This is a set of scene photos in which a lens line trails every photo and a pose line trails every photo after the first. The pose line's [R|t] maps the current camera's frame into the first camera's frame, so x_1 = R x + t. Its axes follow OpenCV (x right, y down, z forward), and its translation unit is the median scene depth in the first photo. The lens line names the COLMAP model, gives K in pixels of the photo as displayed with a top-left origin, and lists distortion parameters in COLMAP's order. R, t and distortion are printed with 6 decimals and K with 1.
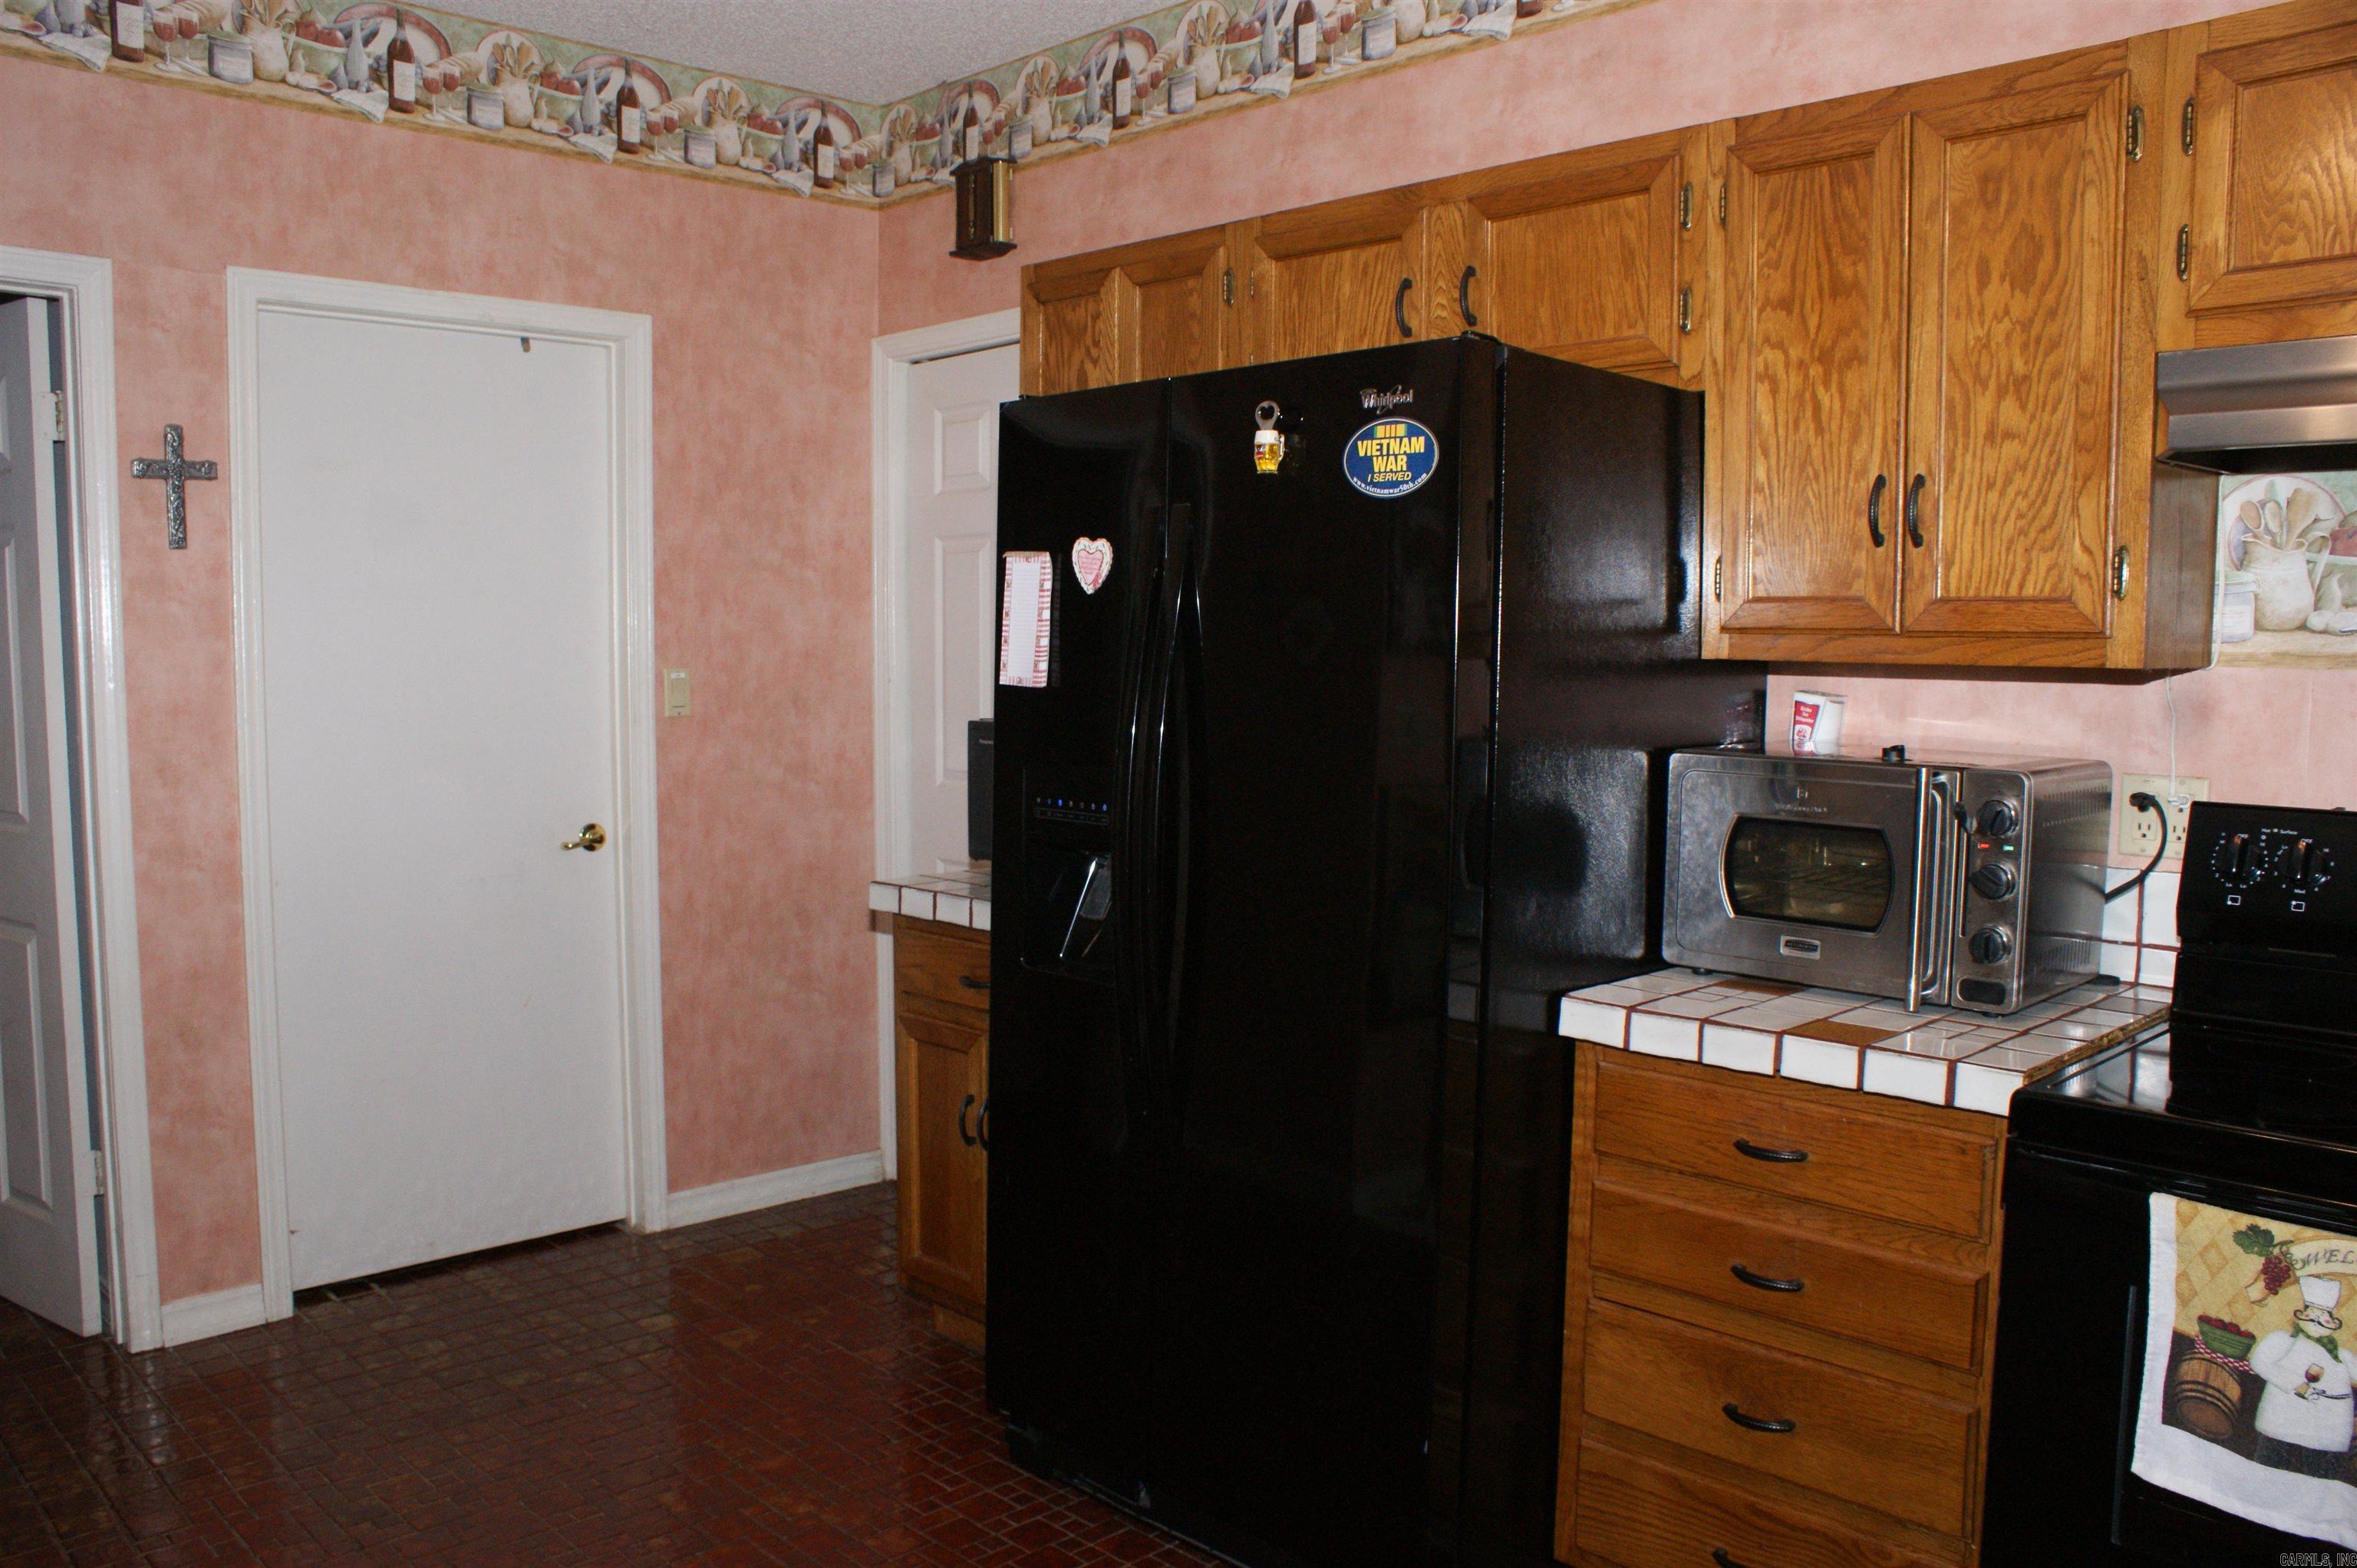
lens RADIAL K [[1908.0, 0, 1164.7], [0, 1908.0, 804.4], [0, 0, 1]] dist [-0.136900, 0.151842]
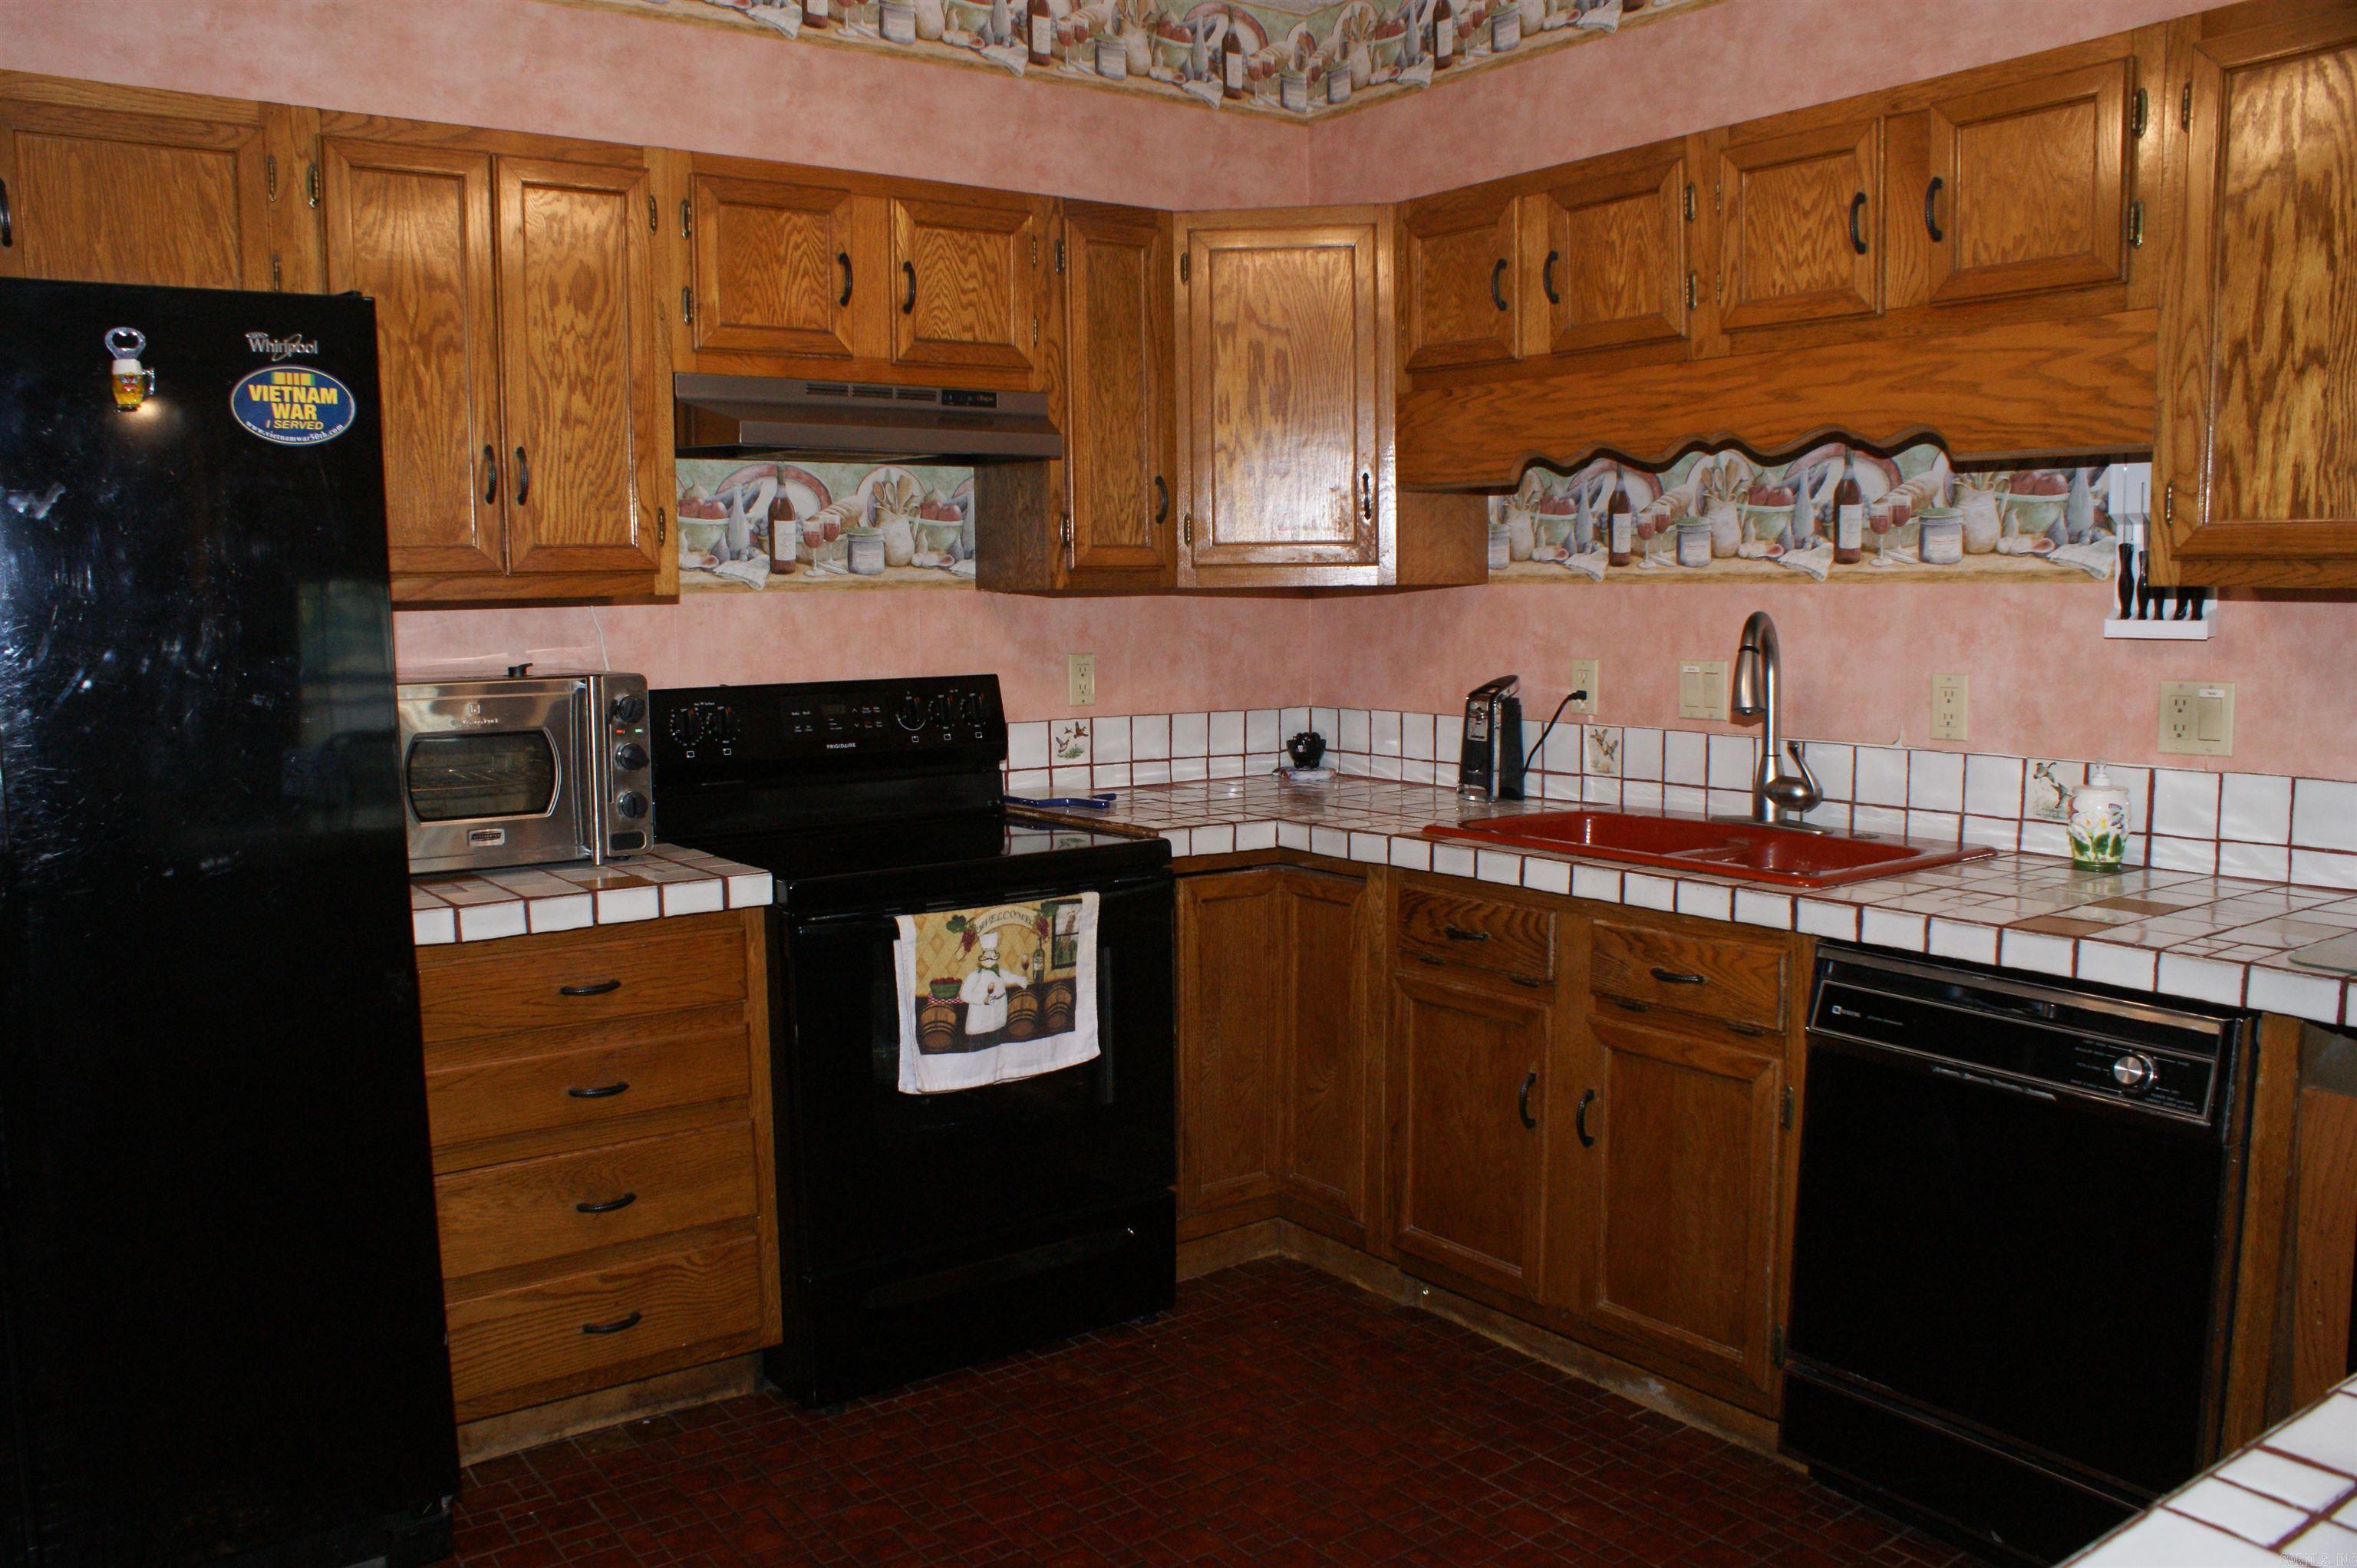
lens RADIAL K [[1908.0, 0, 1164.7], [0, 1908.0, 804.4], [0, 0, 1]] dist [-0.136900, 0.151842]
pose [[0.132818, -0.124706, 0.983264, -0.827428], [0.104987, 0.988242, 0.111156, -0.034765], [-0.985564, 0.088466, 0.144349, 0.423594]]
